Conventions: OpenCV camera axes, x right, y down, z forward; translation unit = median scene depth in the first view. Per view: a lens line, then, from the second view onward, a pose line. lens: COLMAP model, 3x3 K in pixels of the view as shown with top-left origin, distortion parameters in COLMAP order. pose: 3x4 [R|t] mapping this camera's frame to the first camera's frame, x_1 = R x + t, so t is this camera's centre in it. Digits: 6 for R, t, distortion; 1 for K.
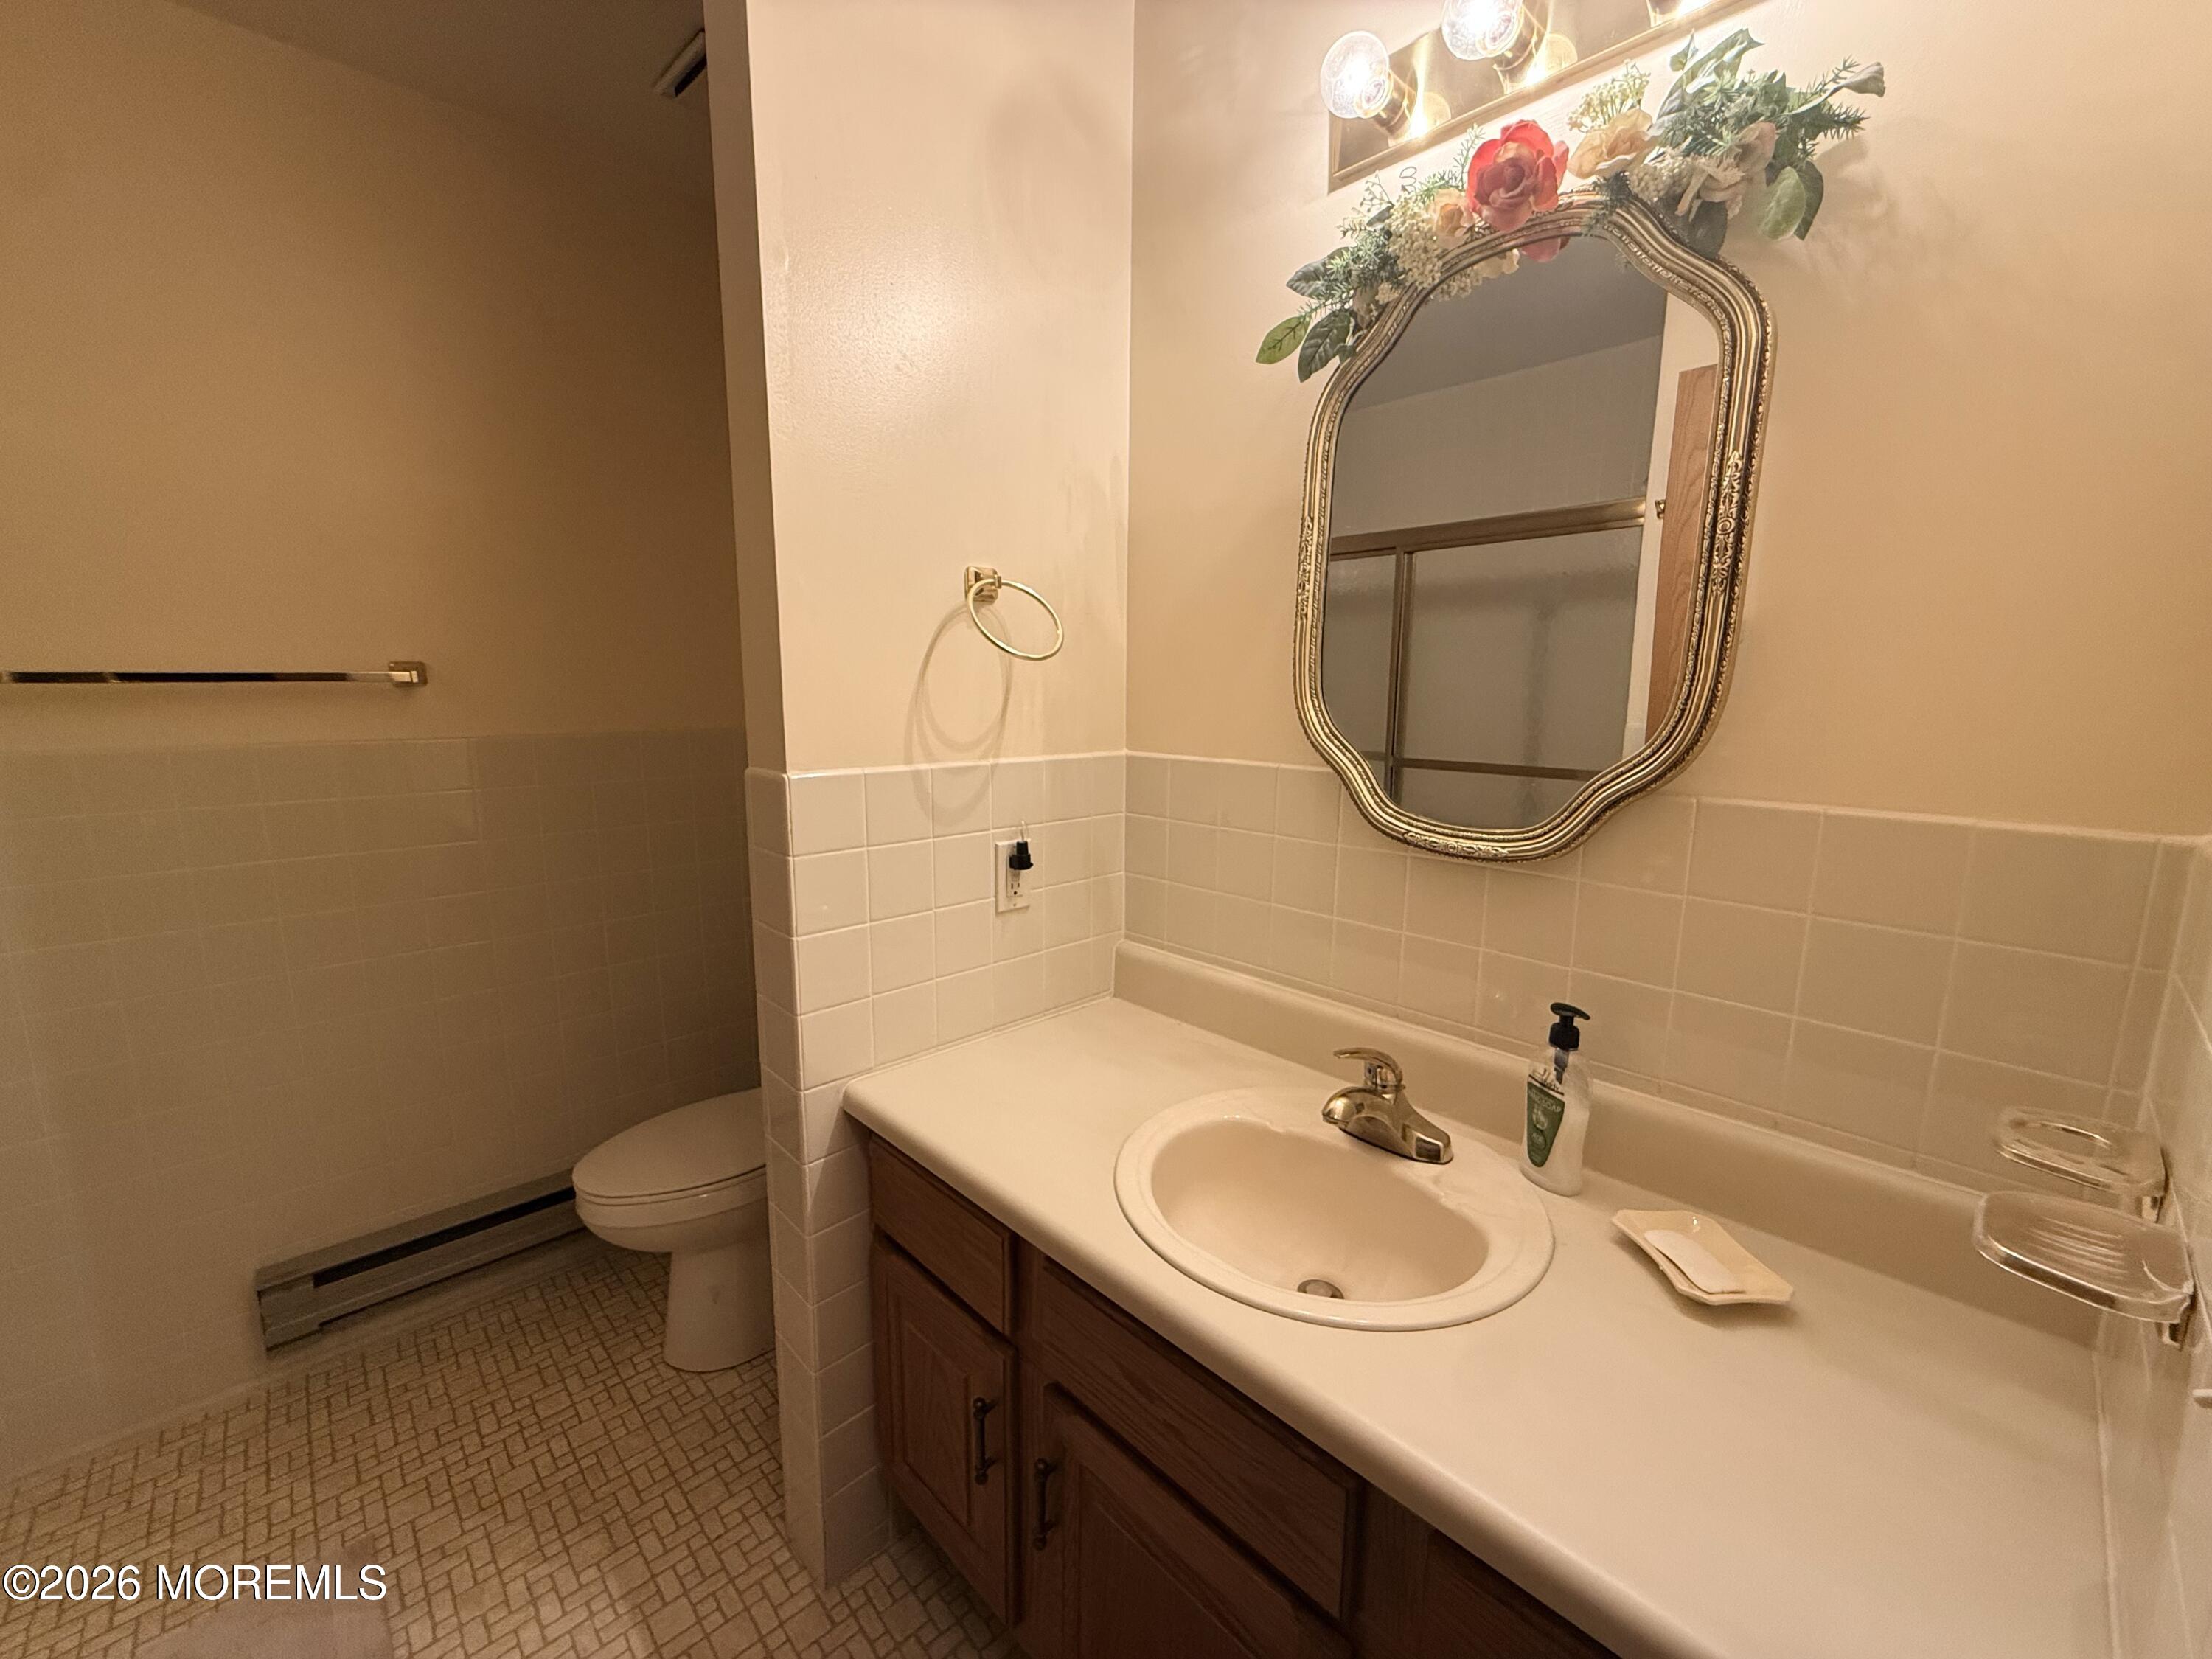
lens RADIAL K [[884.2, 0, 1101.2], [0, 884.2, 830.1], [0, 0, 1]] dist [-0.000612, -0.000032]
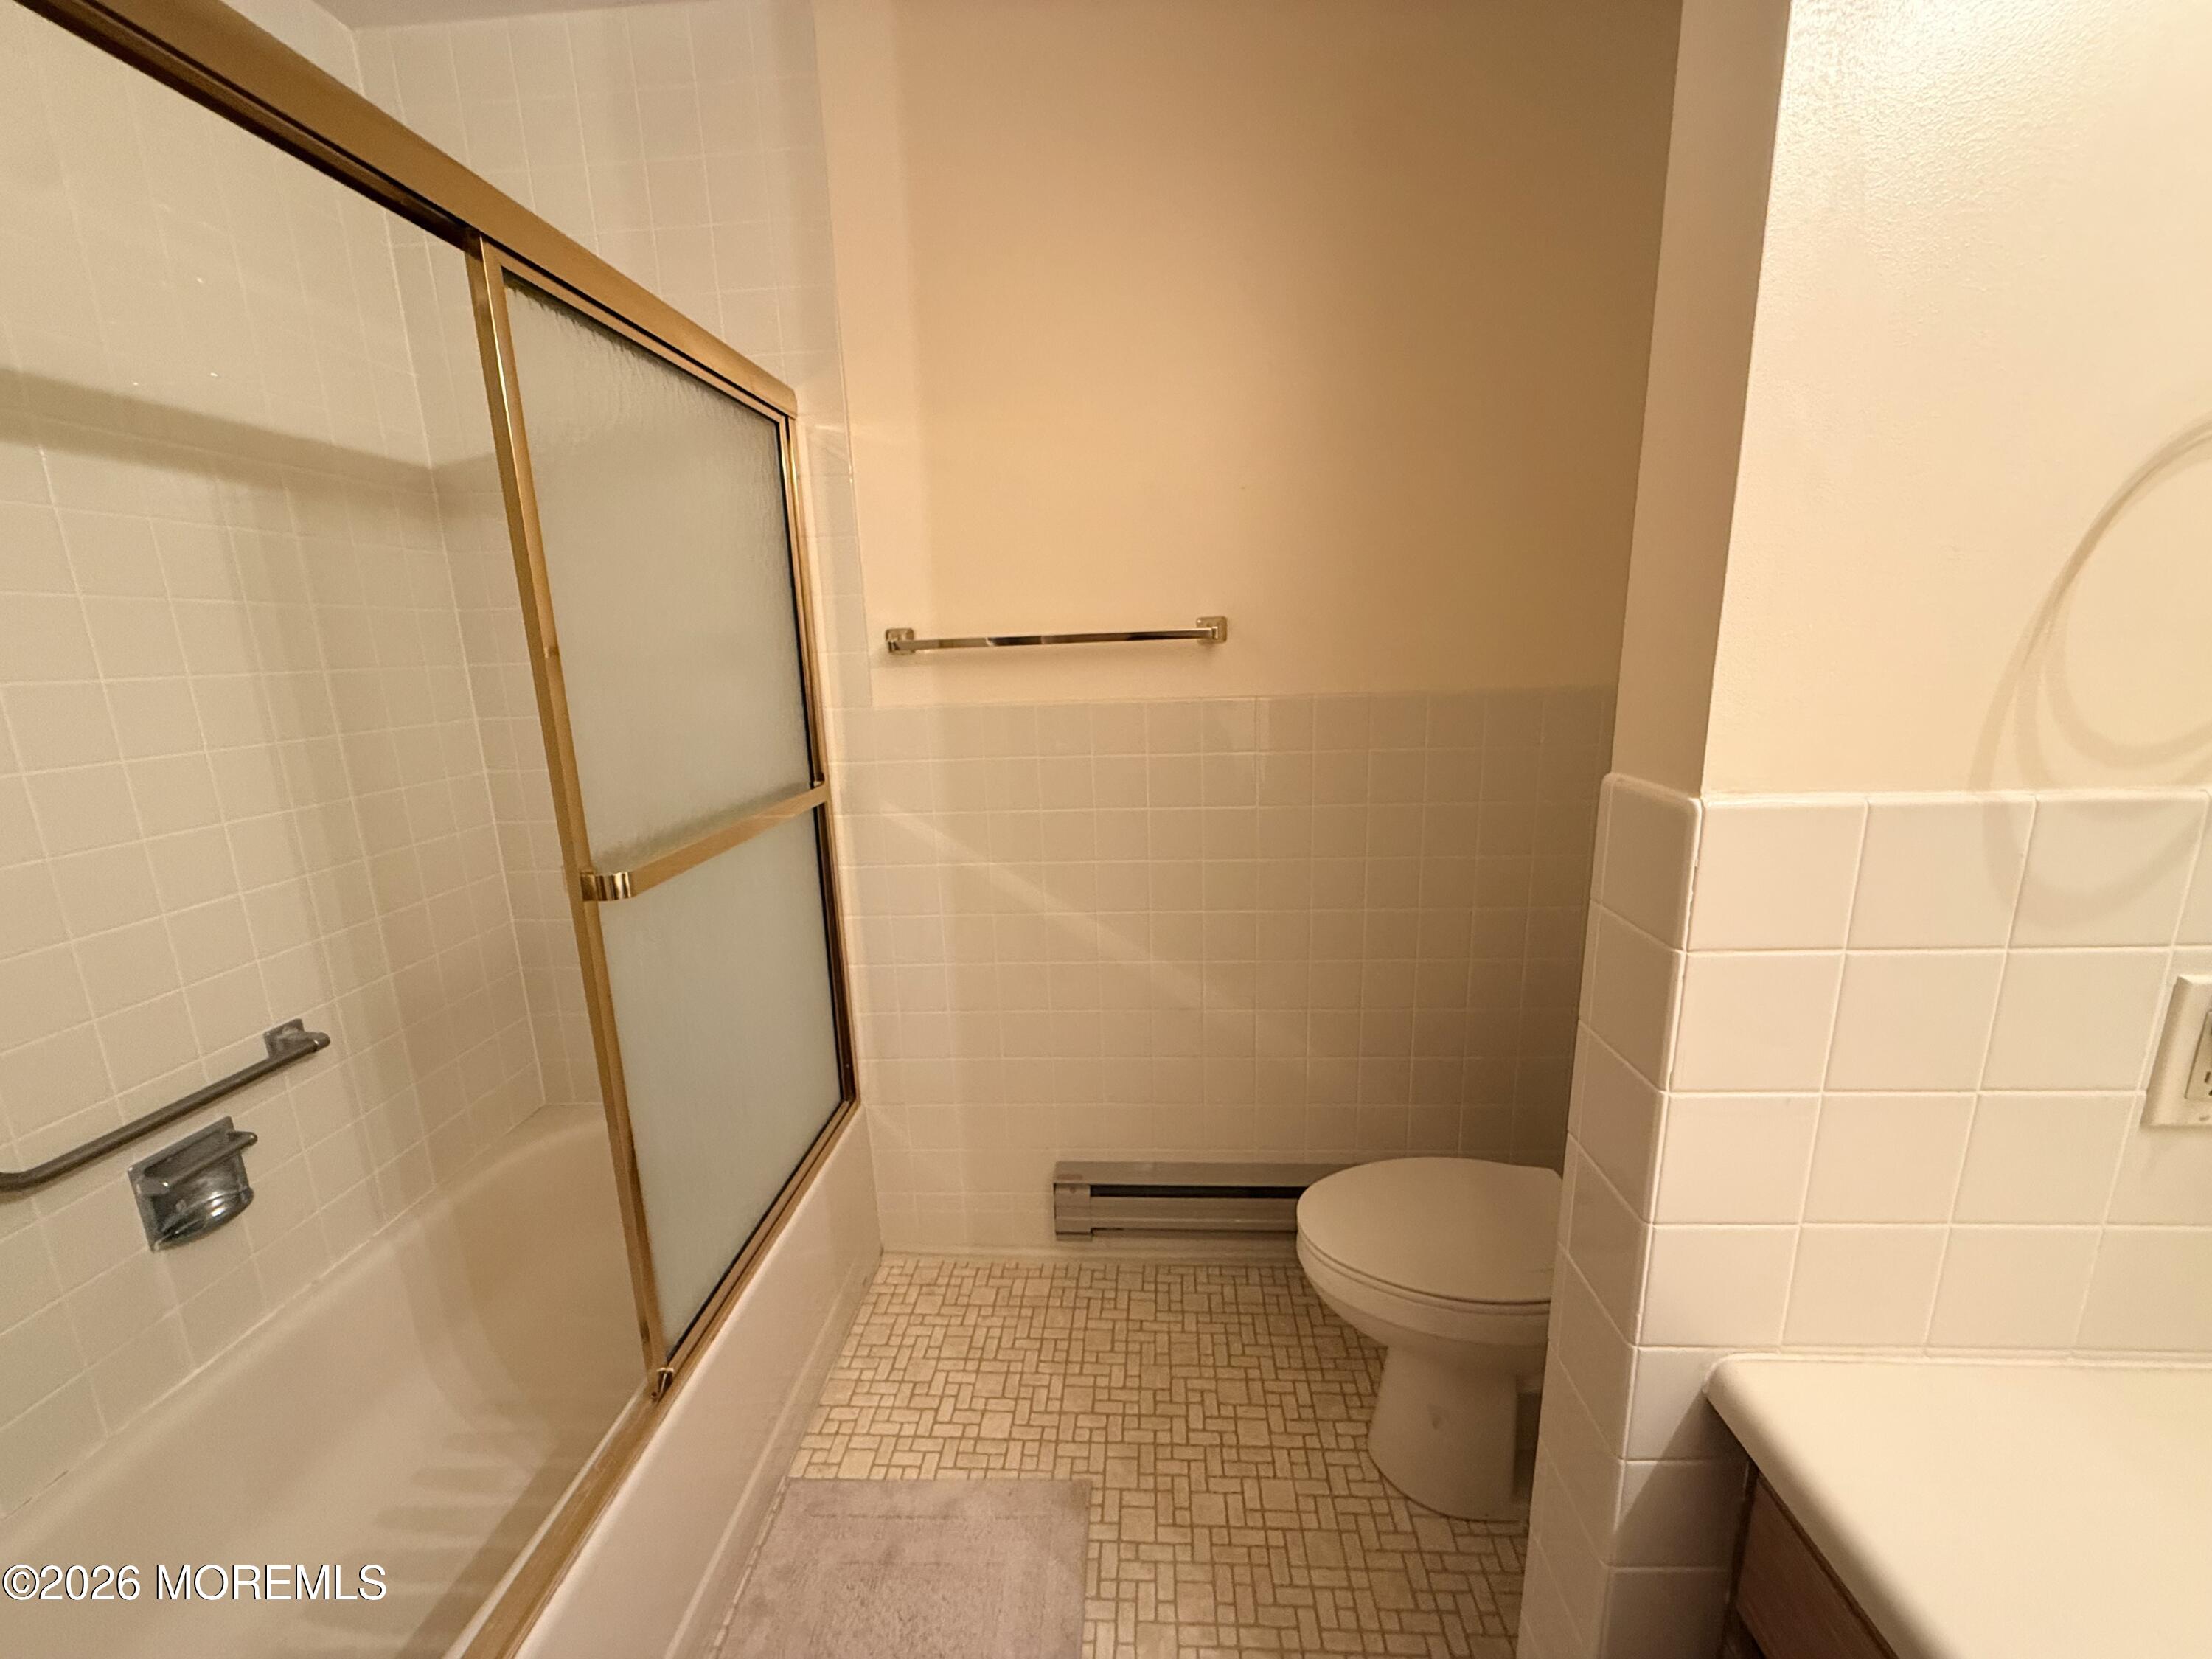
lens RADIAL K [[884.2, 0, 1101.2], [0, 884.2, 830.1], [0, 0, 1]] dist [-0.000612, -0.000032]
pose [[0.681818, 0.129596, -0.719951, -0.158475], [-0.086100, 0.991558, 0.096947, -0.047484], [0.726437, -0.004112, 0.687221, 0.275055]]
